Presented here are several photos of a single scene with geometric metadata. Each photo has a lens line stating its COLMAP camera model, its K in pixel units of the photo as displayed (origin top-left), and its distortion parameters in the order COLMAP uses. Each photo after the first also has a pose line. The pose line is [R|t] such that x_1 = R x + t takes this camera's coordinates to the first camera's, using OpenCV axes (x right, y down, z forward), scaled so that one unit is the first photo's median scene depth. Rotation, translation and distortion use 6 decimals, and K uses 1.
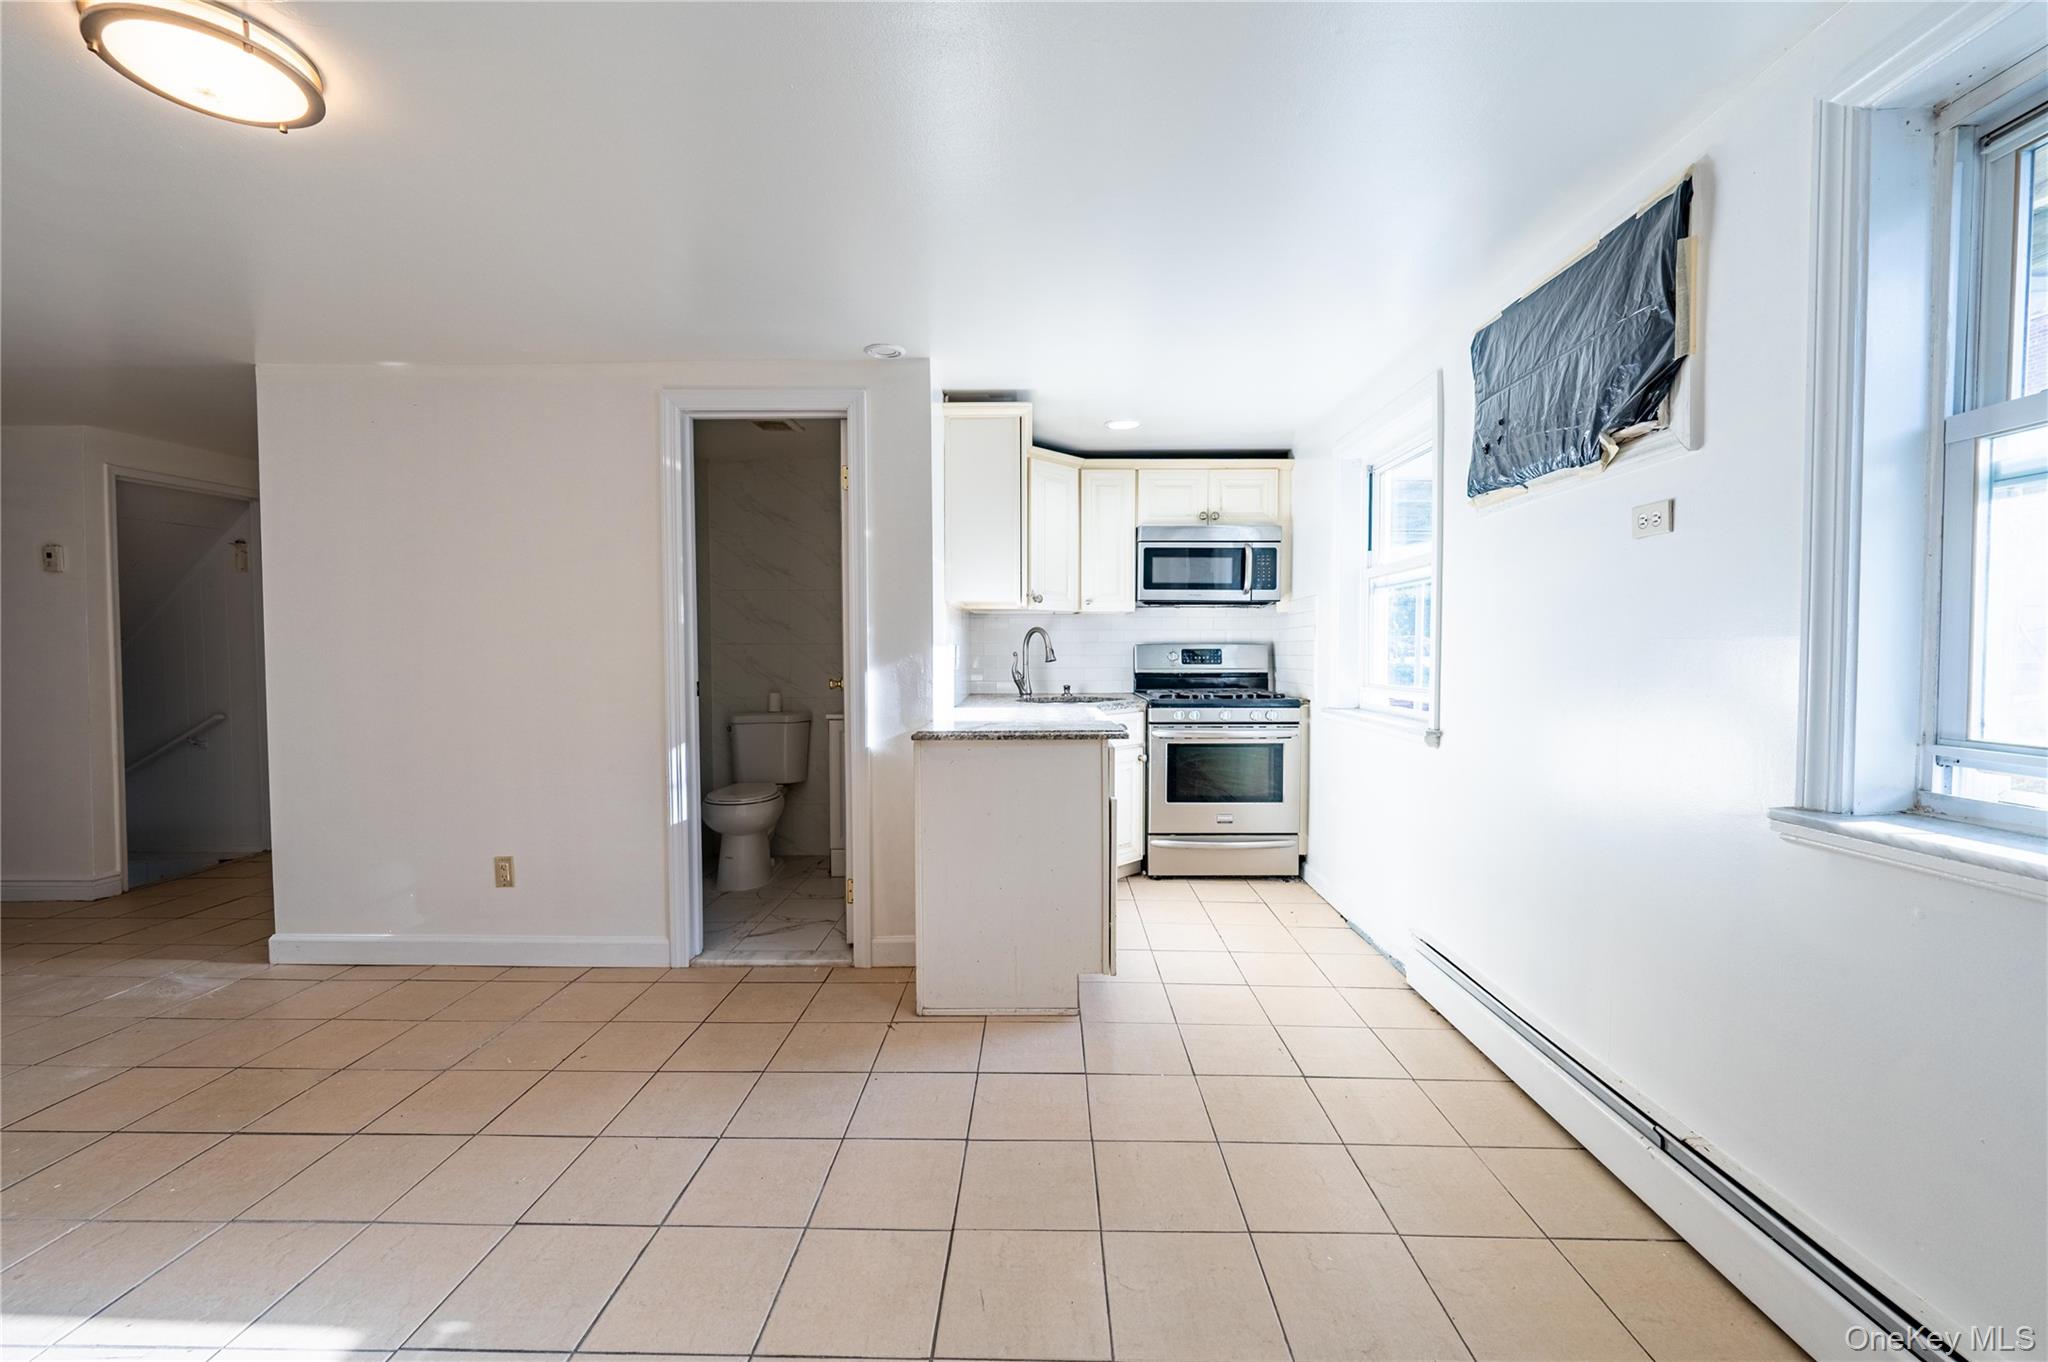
lens RADIAL K [[806.0, 0, 1029.0], [0, 806.0, 678.0], [0, 0, 1]] dist [-0.001881, -0.000077]
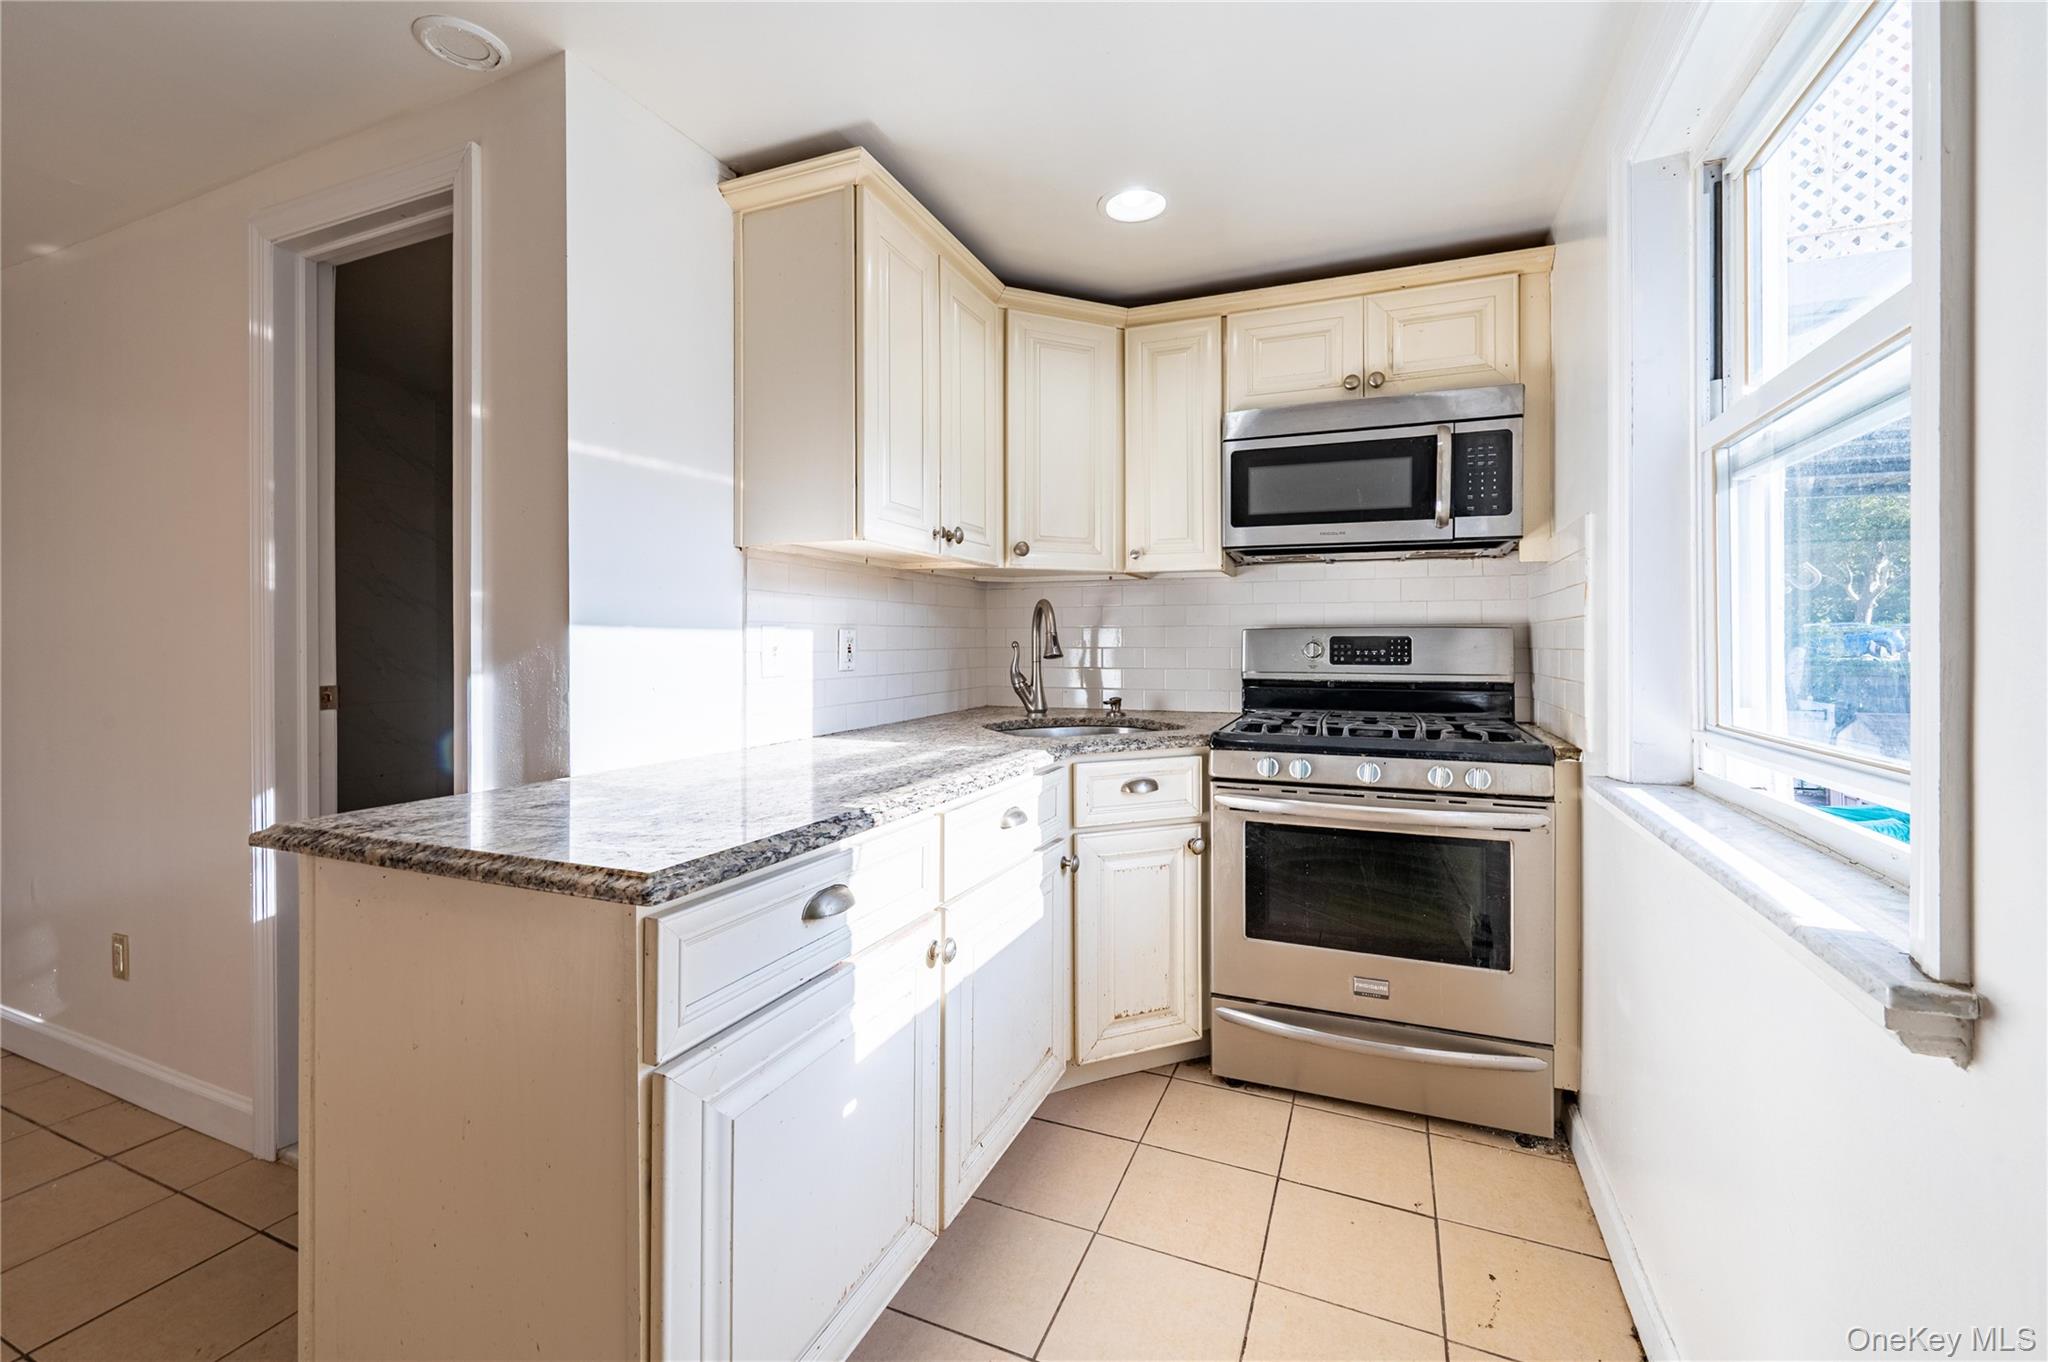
lens RADIAL K [[825.8, 0, 1020.6], [0, 825.8, 642.8], [0, 0, 1]] dist [0.000446, 0.000033]
pose [[0.926863, 0.002073, -0.375395, 0.221969], [-0.014966, 0.999394, -0.031433, -0.012007], [0.375102, 0.034752, 0.926332, 0.434245]]
